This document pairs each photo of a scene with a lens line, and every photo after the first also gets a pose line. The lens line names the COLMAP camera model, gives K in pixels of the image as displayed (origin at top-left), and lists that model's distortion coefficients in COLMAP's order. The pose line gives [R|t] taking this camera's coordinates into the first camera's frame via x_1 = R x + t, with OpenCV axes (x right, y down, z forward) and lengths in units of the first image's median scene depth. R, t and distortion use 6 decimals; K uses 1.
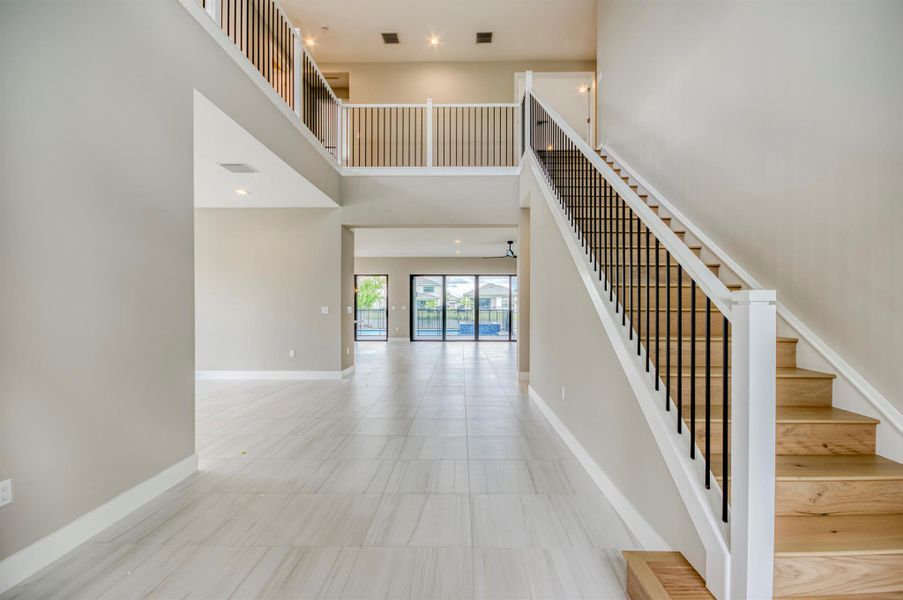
lens RADIAL K [[400.8, 0, 455.8], [0, 400.8, 303.0], [0, 0, 1]] dist [-0.001967, -0.004670]
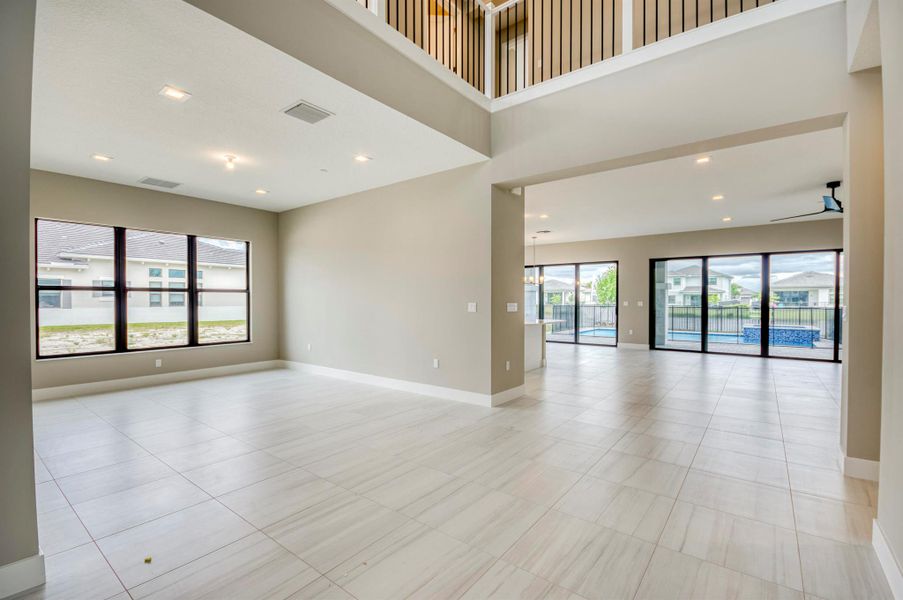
lens RADIAL K [[400.8, 0, 449.1], [0, 400.8, 303.5], [0, 0, 1]] dist [-0.001967, -0.004670]
pose [[0.797359, 0.003228, -0.603497, 0.036335], [0.004125, 0.999933, 0.010798, 0.001442], [0.603492, -0.011099, 0.797292, 0.194825]]
